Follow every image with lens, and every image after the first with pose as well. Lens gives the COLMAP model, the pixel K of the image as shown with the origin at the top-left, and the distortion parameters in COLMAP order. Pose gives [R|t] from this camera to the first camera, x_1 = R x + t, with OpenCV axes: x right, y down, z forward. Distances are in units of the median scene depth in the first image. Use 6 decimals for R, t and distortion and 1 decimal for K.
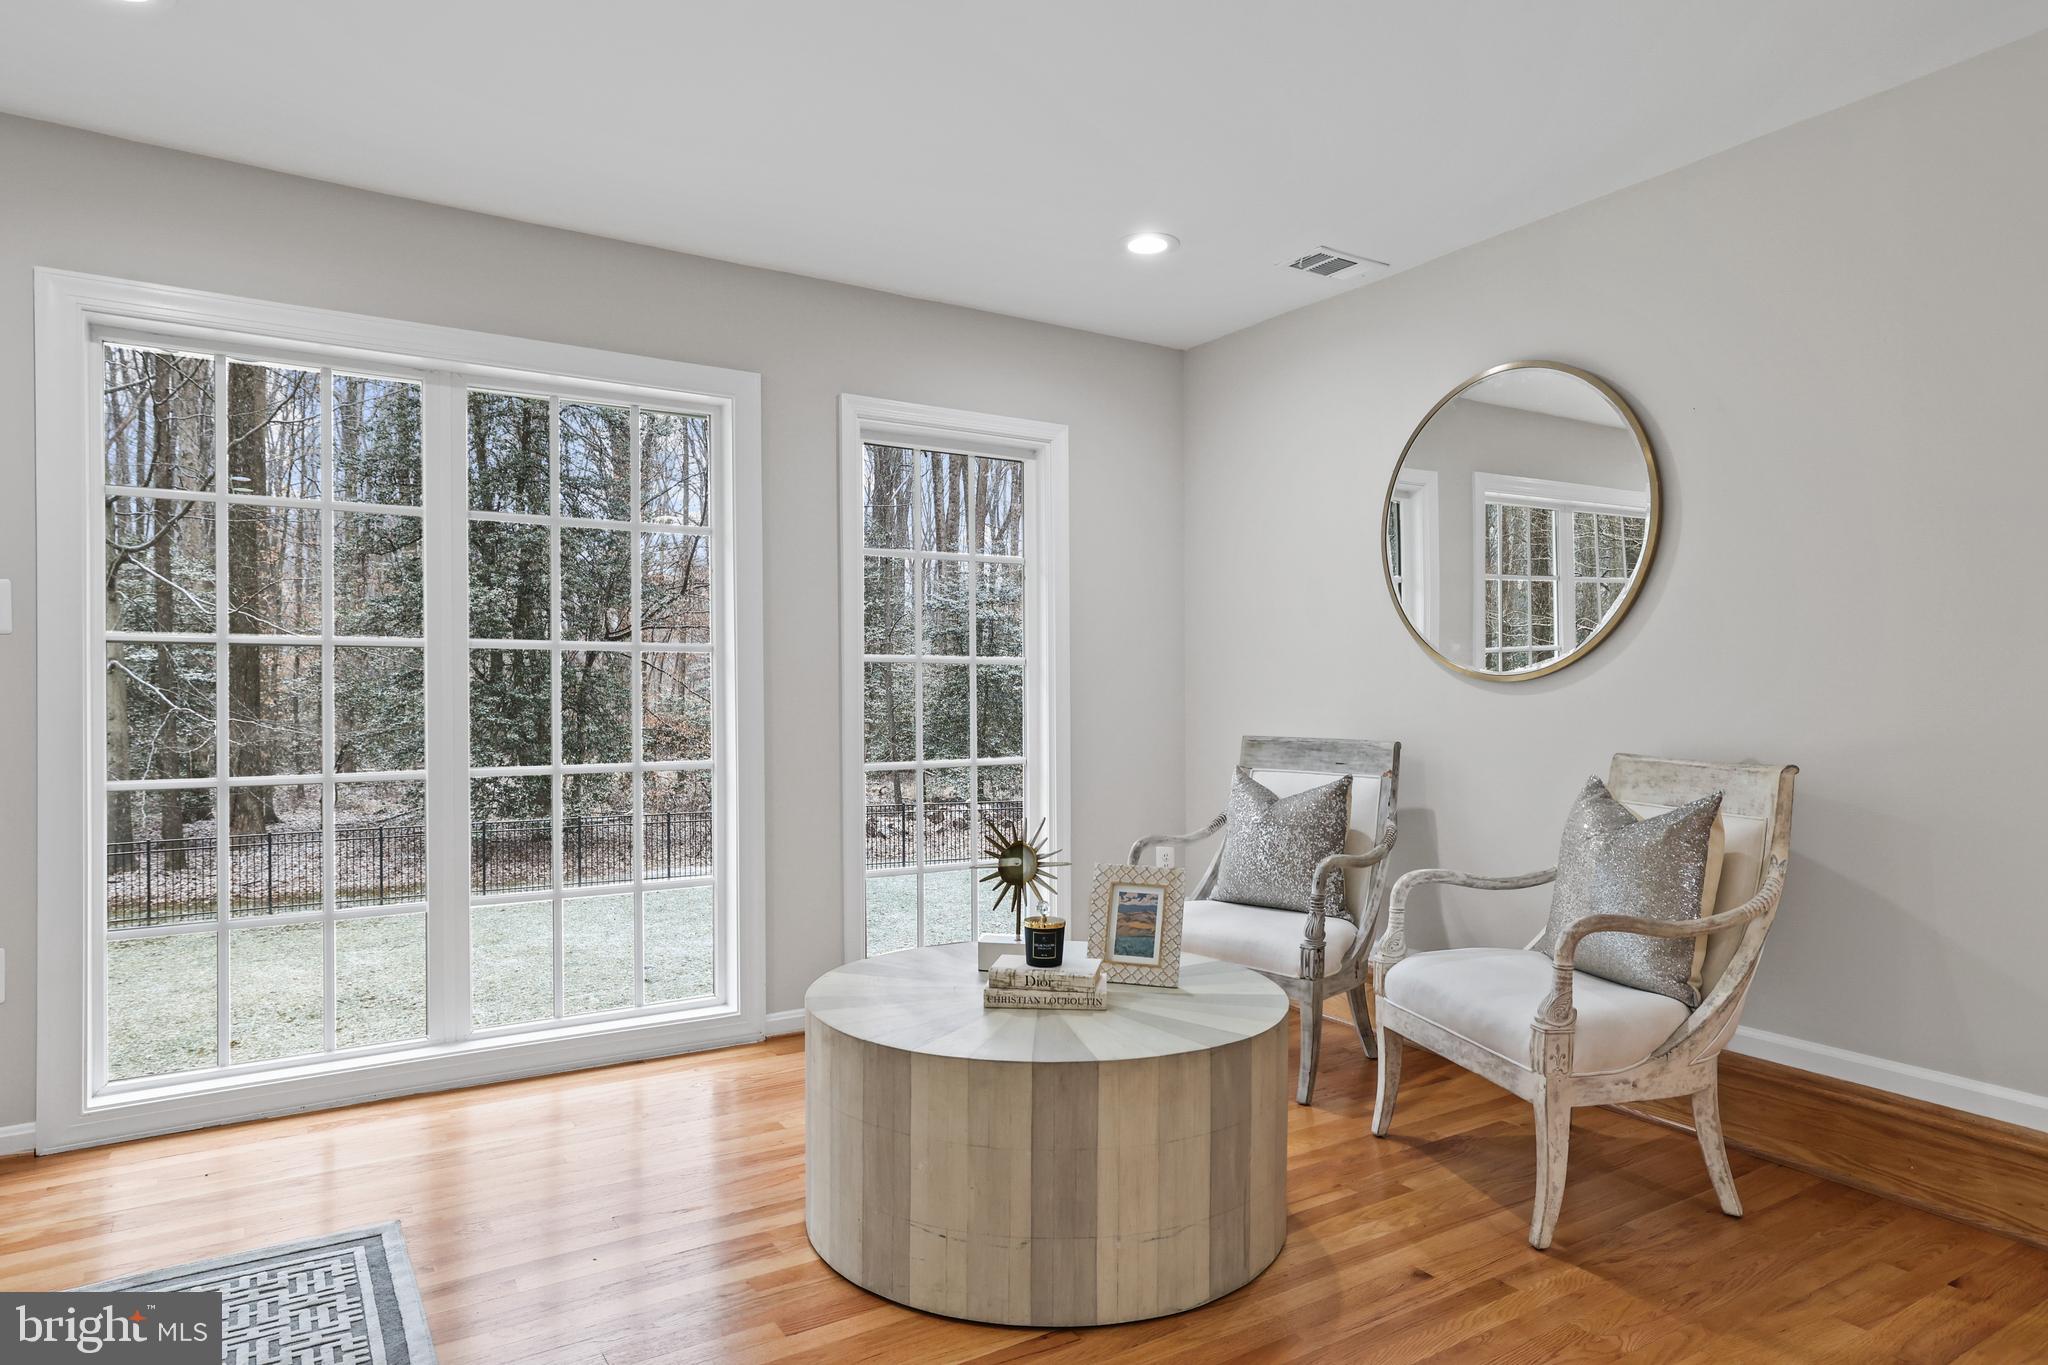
lens RADIAL K [[1207.9, 0, 1024.0], [0, 1207.9, 682.5], [0, 0, 1]] dist [-0.001297, 0.000713]
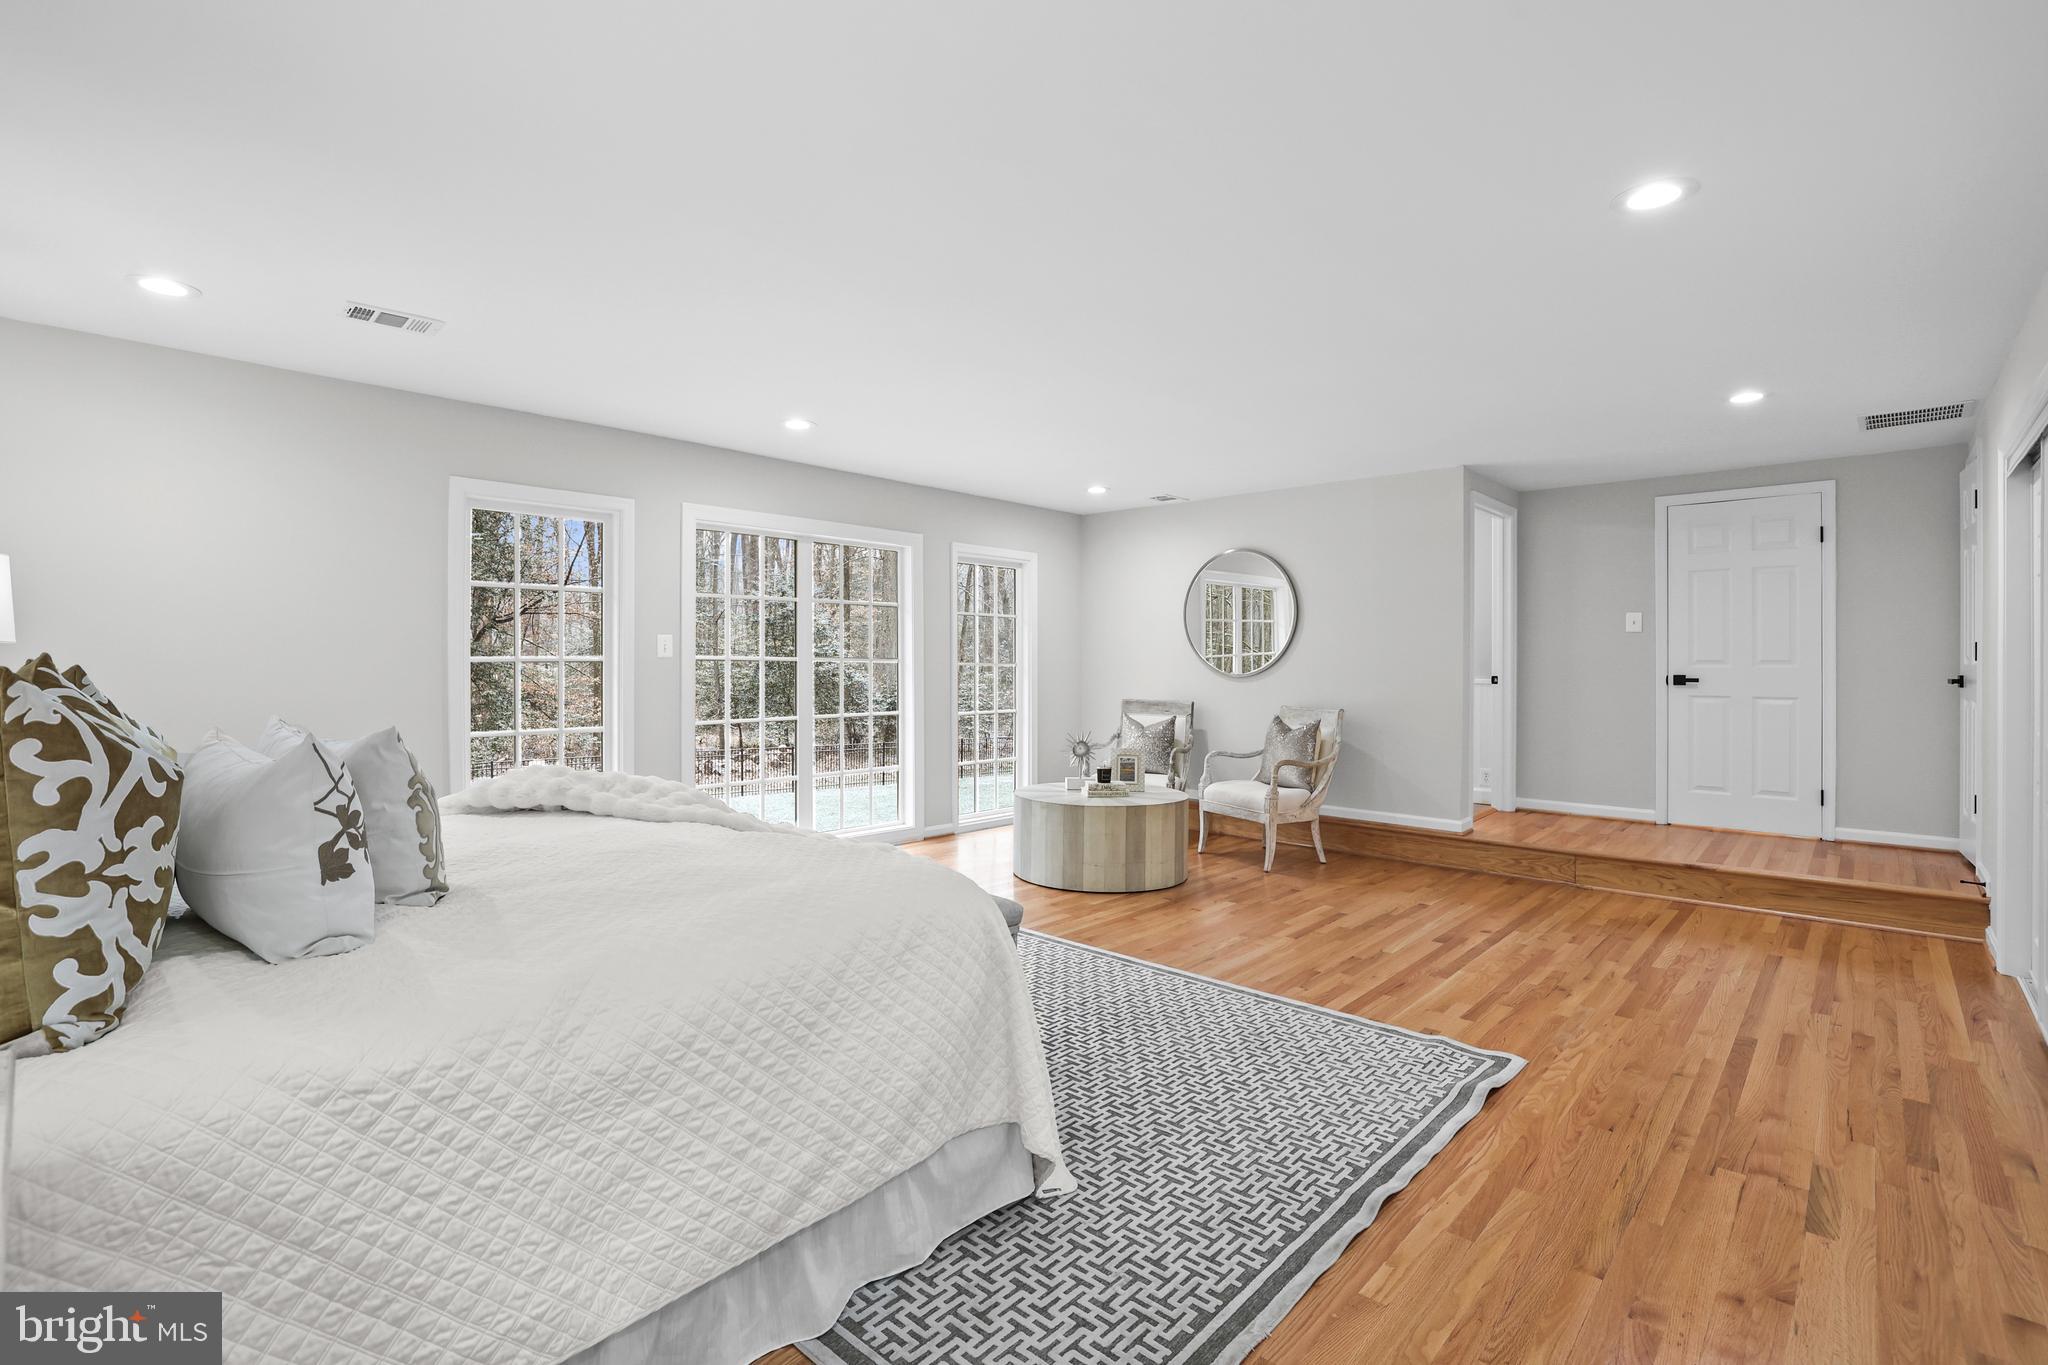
lens RADIAL K [[895.8, 0, 1017.5], [0, 895.8, 661.1], [0, 0, 1]] dist [-0.052549, 0.023880]
pose [[0.972953, 0.006768, 0.230904, -0.461604], [-0.007393, 0.999971, 0.001844, -0.033748], [-0.230885, -0.003502, 0.972975, -0.672315]]
